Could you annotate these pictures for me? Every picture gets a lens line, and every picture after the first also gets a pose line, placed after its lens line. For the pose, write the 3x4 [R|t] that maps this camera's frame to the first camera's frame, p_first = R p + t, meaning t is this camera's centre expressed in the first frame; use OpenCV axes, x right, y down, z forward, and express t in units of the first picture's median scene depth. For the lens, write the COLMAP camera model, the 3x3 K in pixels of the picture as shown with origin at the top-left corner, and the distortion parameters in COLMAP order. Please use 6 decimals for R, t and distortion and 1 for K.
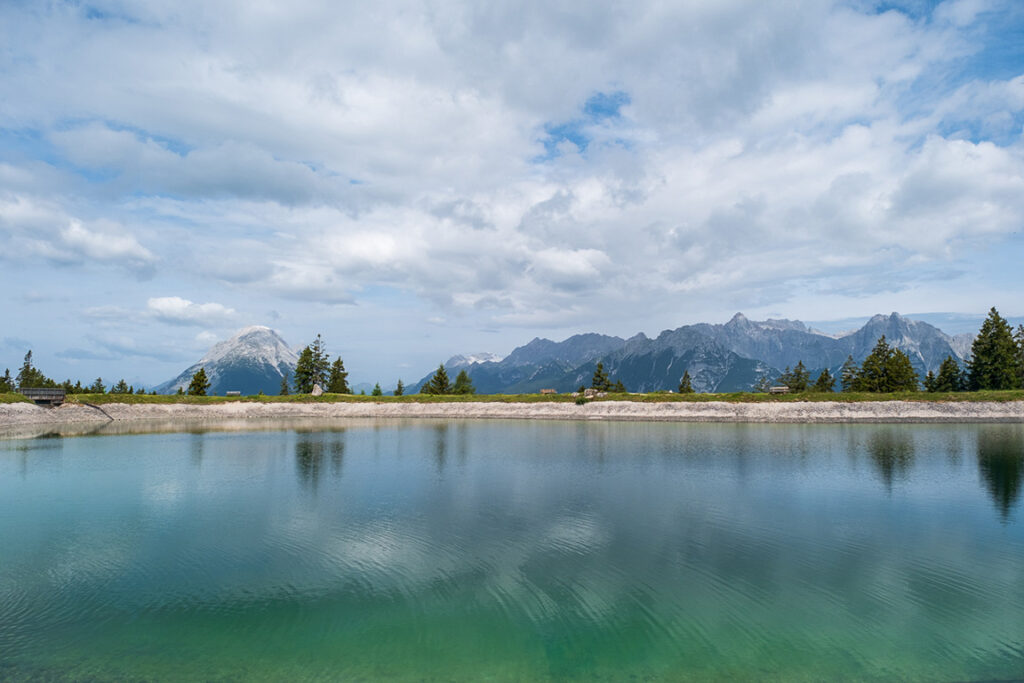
lens RADIAL K [[692.1, 0, 512.4], [0, 692.1, 342.4], [0, 0, 1]] dist [-0.027685, 0.000137]
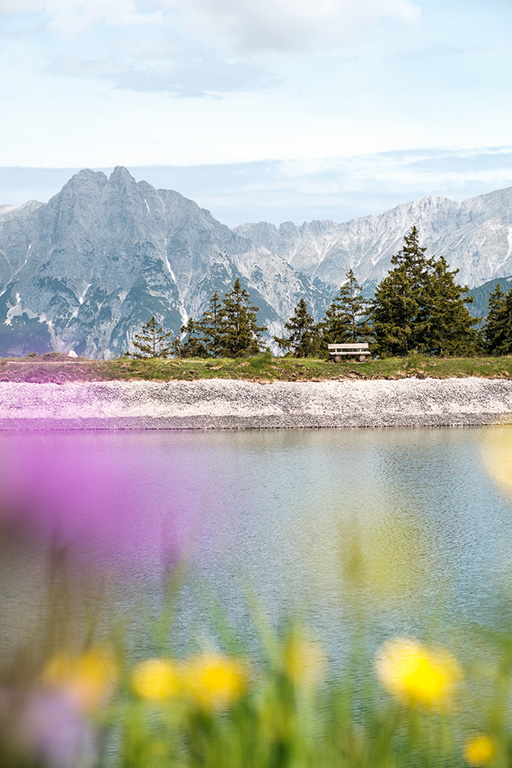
lens RADIAL K [[1807.1, 0, 256.7], [0, 1807.1, 386.4], [0, 0, 1]] dist [0.137390, 0.000000]
pose [[0.815274, -0.011485, 0.578962, -0.267574], [-0.041639, 0.996052, 0.078394, 0.005938], [-0.577577, -0.088020, 0.811577, 0.119050]]
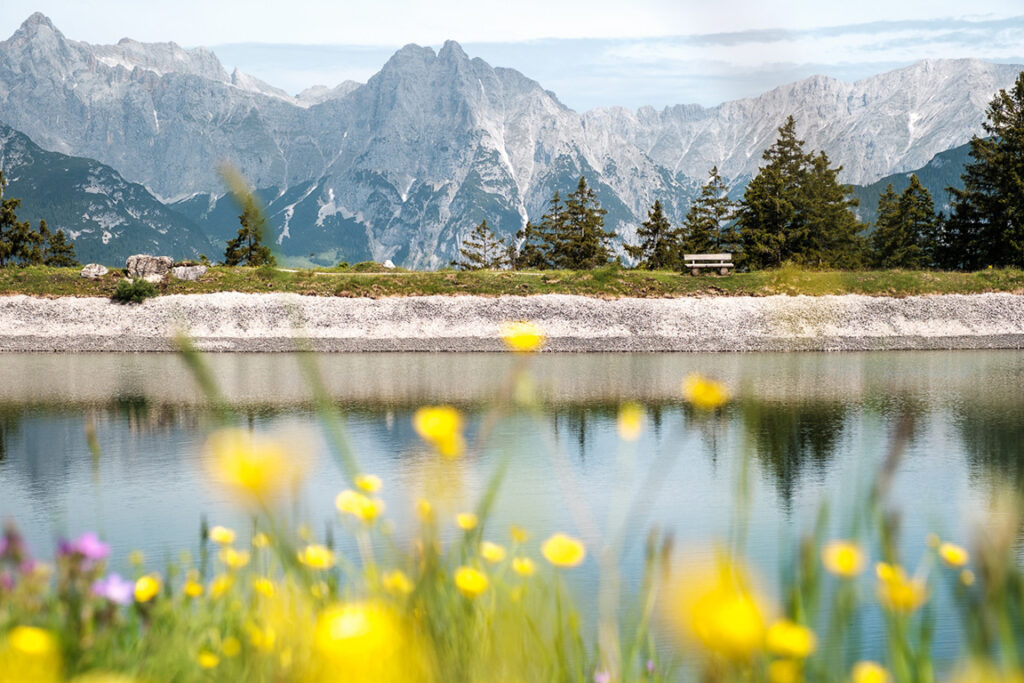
lens RADIAL K [[2119.0, 0, 473.1], [0, 2119.0, 347.3], [0, 0, 1]] dist [0.089829, 0.000000]
pose [[0.850764, -0.016736, 0.525282, -0.273602], [-0.044693, 0.993568, 0.104042, 0.002599], [-0.523645, -0.111991, 0.844544, 0.103919]]
